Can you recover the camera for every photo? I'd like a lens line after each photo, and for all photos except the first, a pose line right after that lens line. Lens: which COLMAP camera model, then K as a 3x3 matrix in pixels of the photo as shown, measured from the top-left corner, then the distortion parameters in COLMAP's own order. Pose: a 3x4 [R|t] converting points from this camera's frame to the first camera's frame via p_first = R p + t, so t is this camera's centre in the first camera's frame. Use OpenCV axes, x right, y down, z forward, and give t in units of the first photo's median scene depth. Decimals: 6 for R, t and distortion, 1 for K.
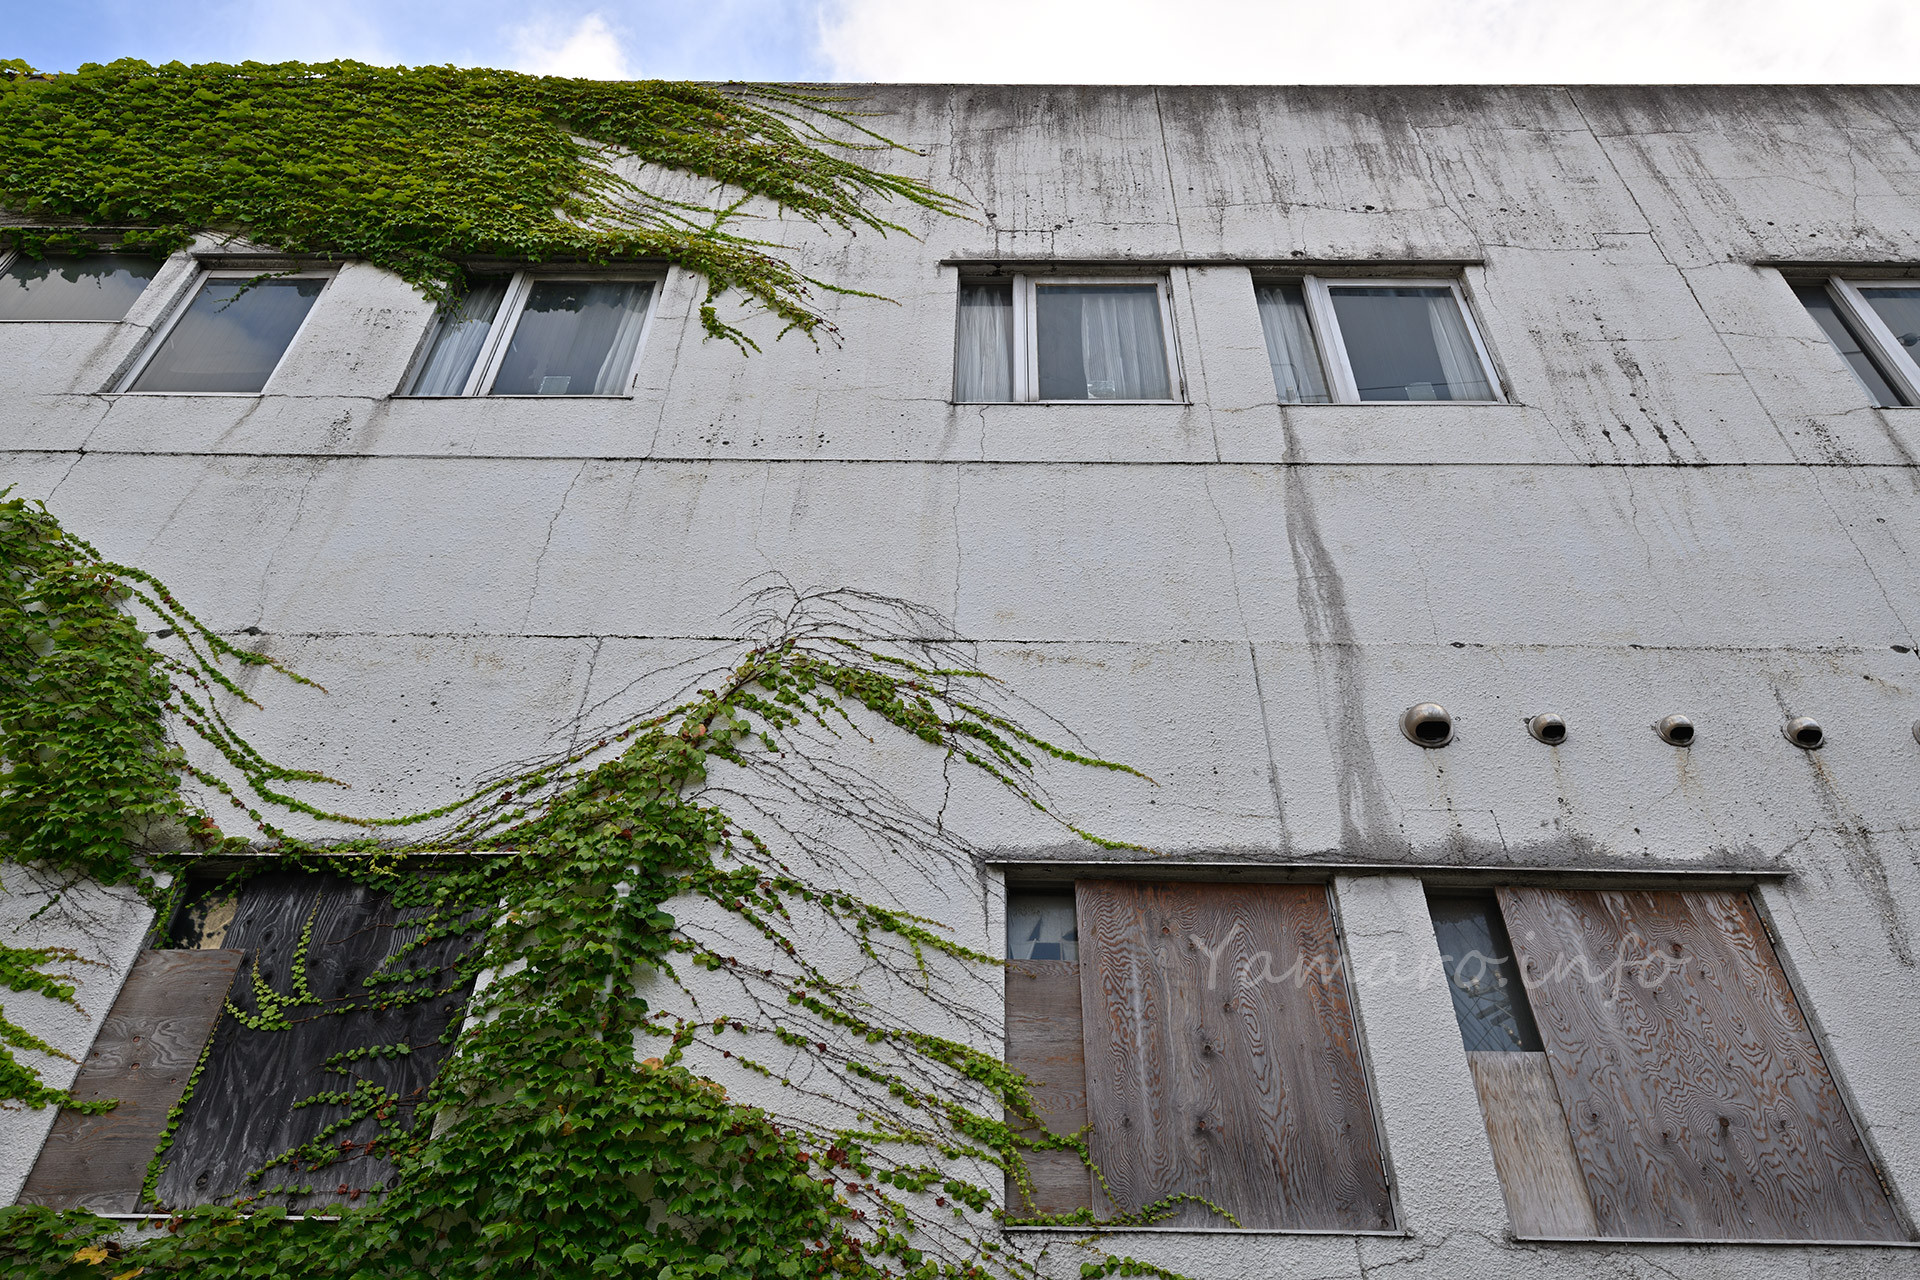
lens RADIAL K [[1409.5, 0, 960.0], [0, 1409.5, 640.0], [0, 0, 1]] dist [0.011924, -0.000626]
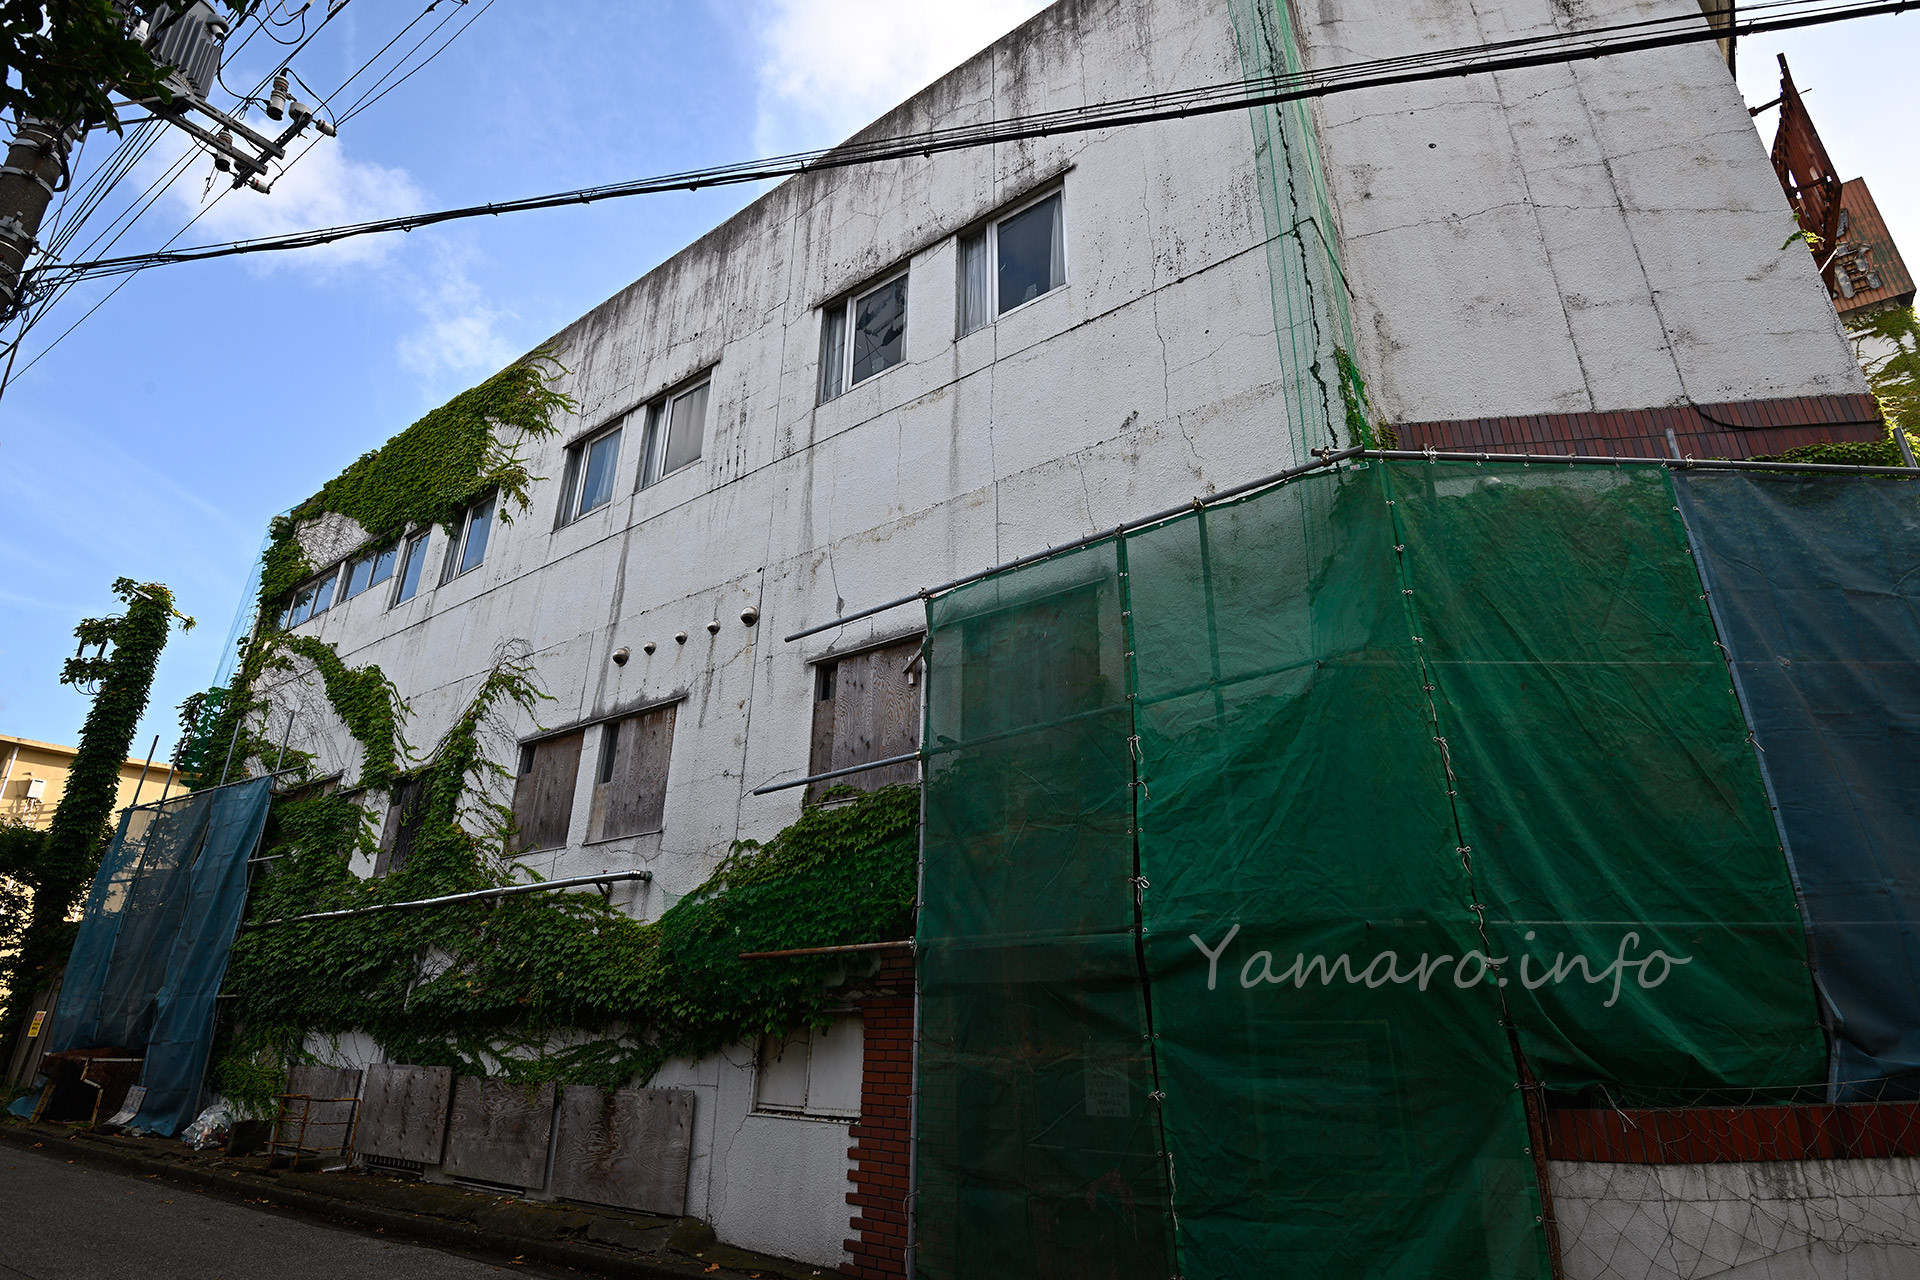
lens RADIAL K [[987.1, 0, 961.8], [0, 987.1, 601.7], [0, 0, 1]] dist [0.002929, -0.053961]
pose [[0.808191, -0.249120, -0.533634, 2.055990], [0.418867, 0.880110, 0.223508, -0.199417], [0.413977, -0.404159, 0.815646, -0.270141]]
